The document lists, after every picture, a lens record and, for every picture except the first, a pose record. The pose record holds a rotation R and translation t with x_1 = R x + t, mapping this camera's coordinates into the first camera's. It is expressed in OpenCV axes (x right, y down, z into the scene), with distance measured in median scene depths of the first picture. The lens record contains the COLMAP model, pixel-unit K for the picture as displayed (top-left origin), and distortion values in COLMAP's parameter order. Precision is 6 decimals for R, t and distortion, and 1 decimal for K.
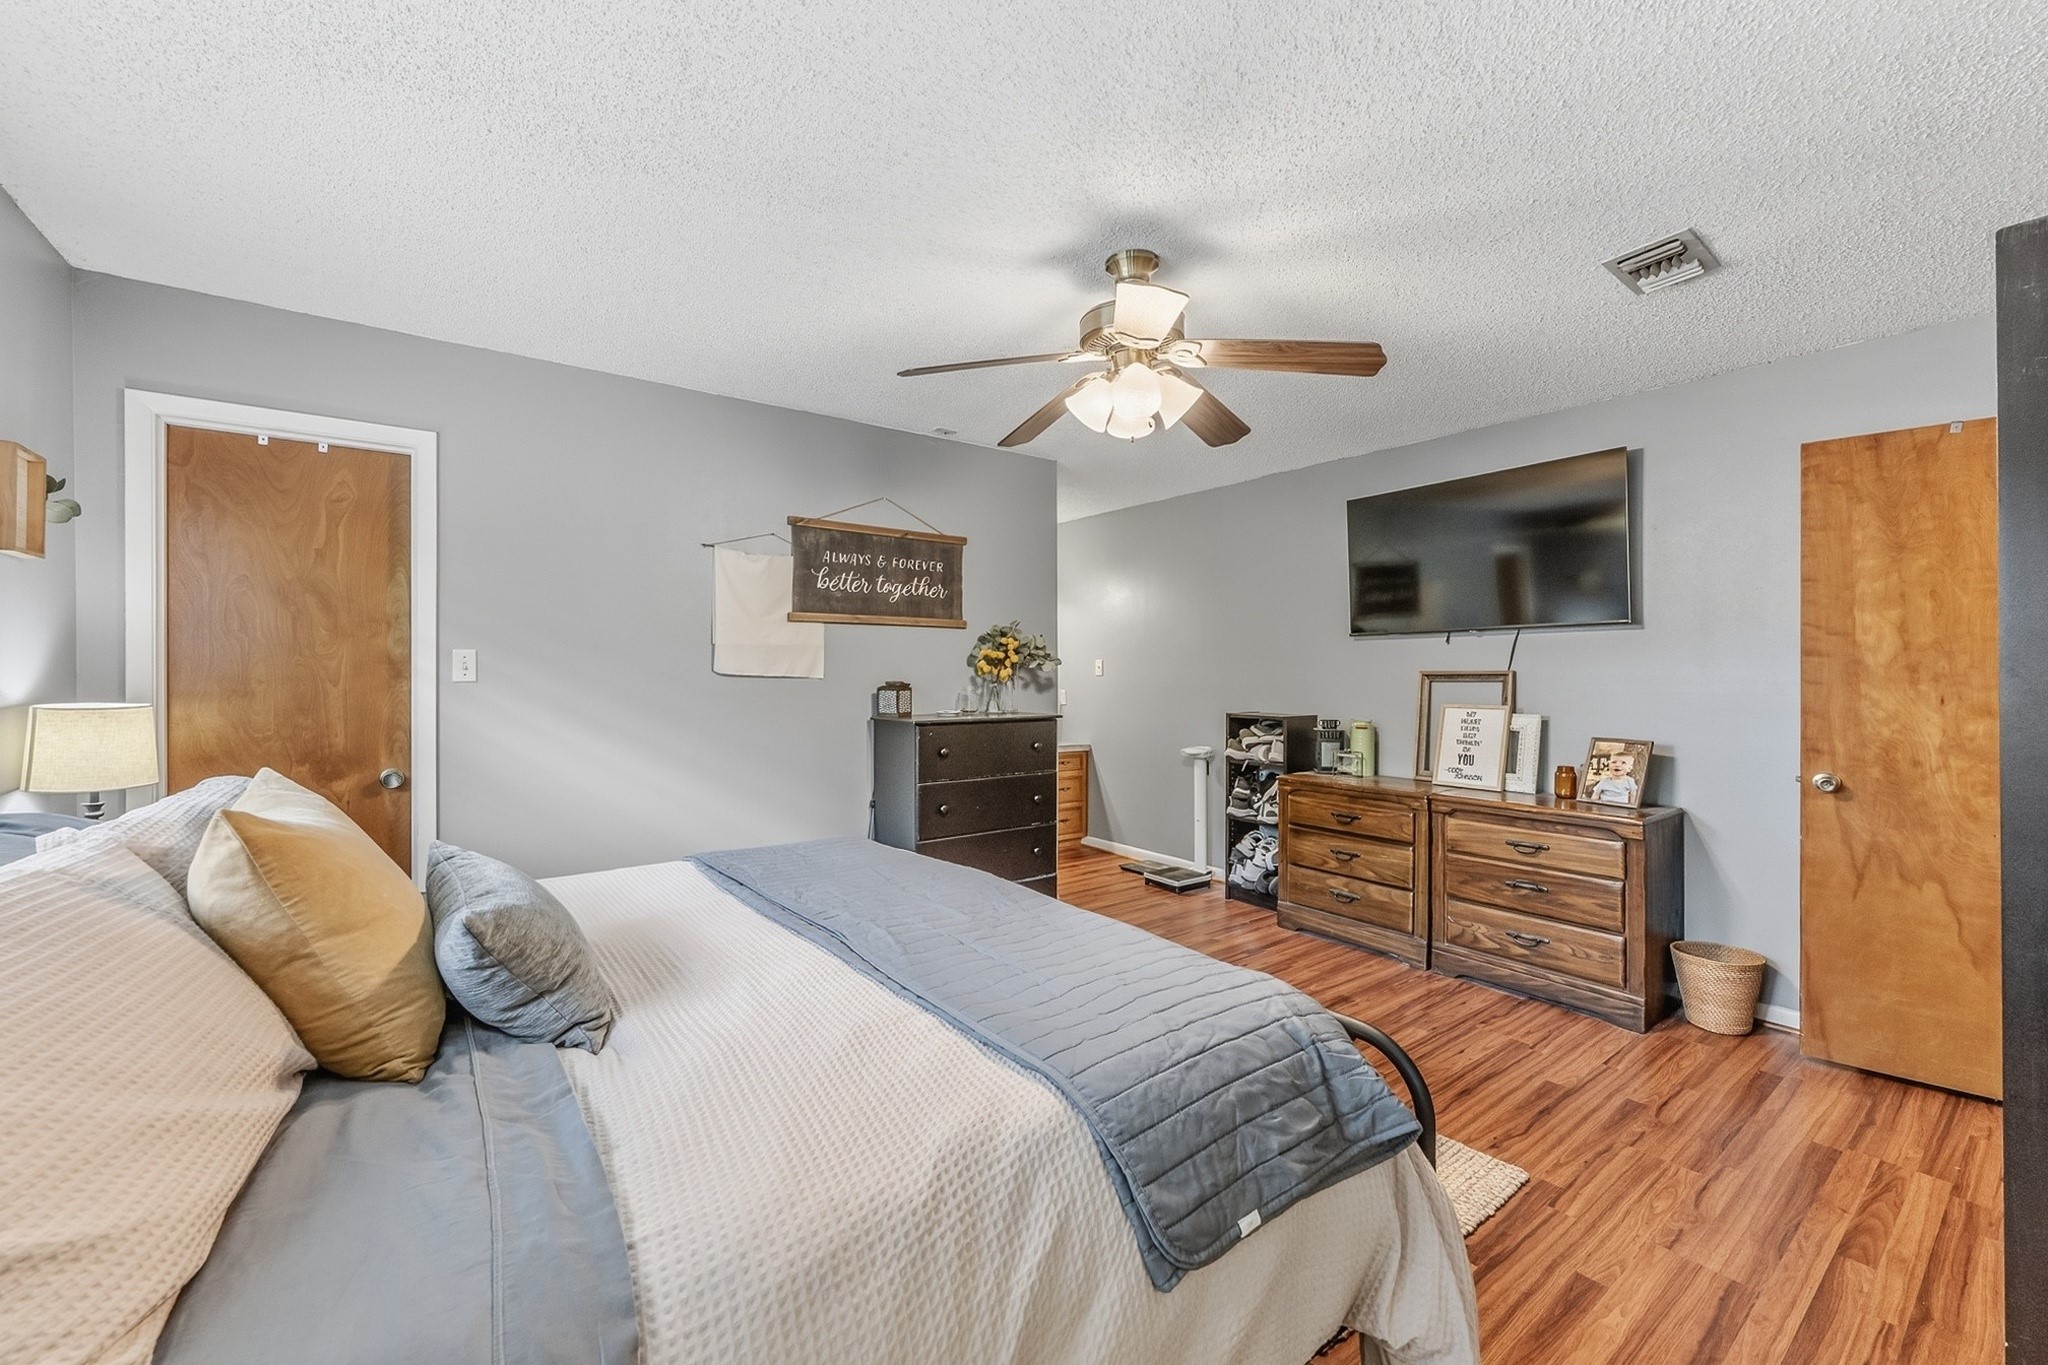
lens RADIAL K [[818.3, 0, 1032.3], [0, 818.3, 676.3], [0, 0, 1]] dist [0.000617, 0.000012]
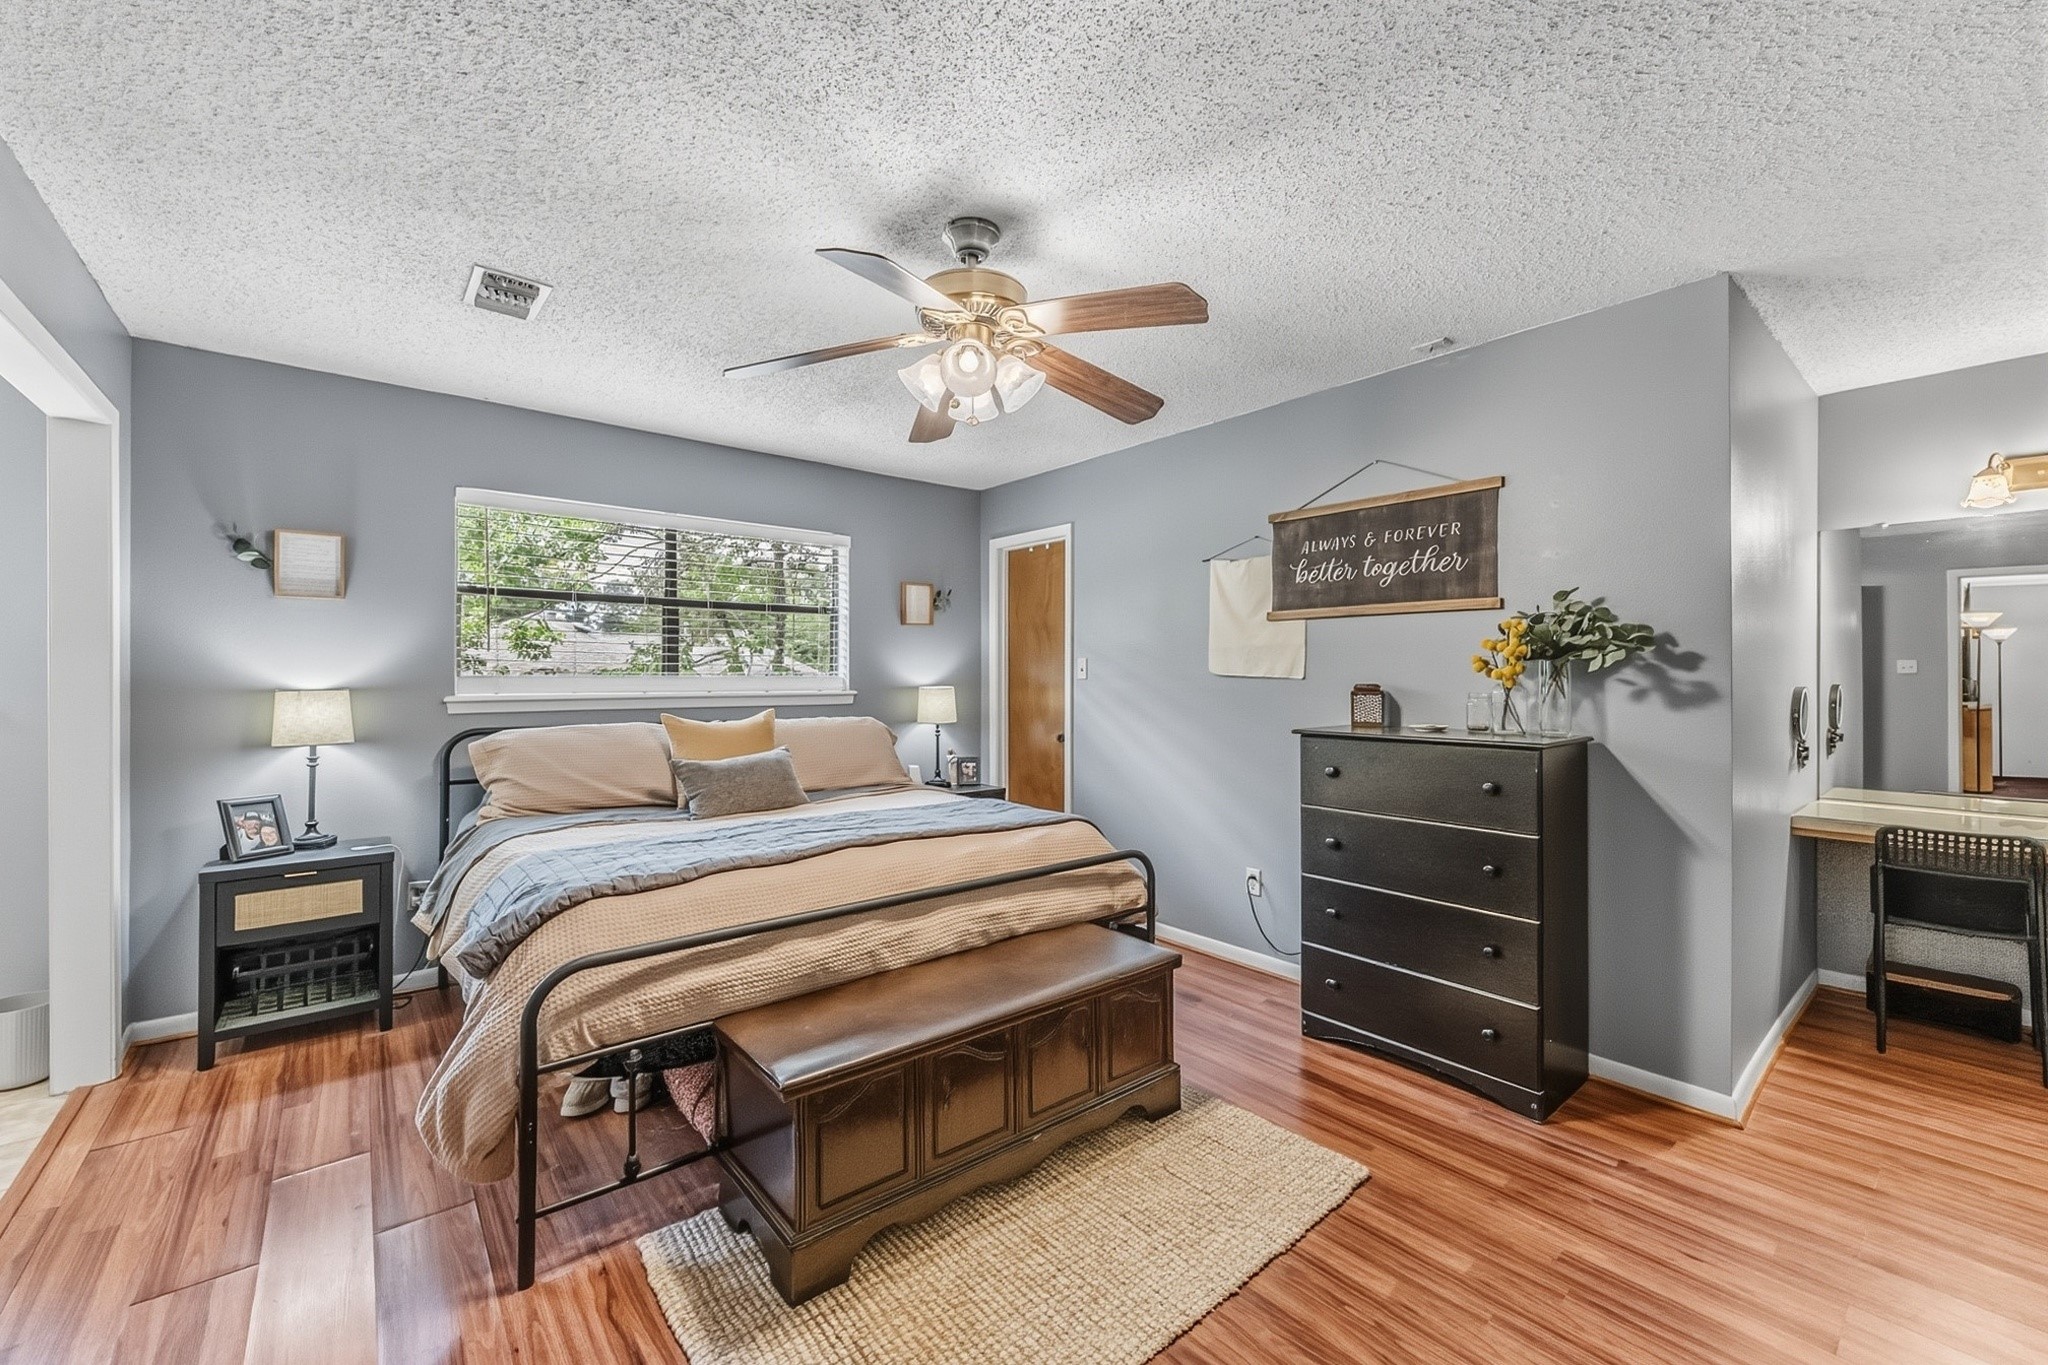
lens RADIAL K [[818.3, 0, 1032.0], [0, 818.3, 674.6], [0, 0, 1]] dist [0.000617, 0.000012]
pose [[0.049892, 0.003920, -0.998747, 0.640887], [-0.003305, 0.999987, 0.003759, -0.004355], [0.998749, 0.003113, 0.049905, 0.621116]]
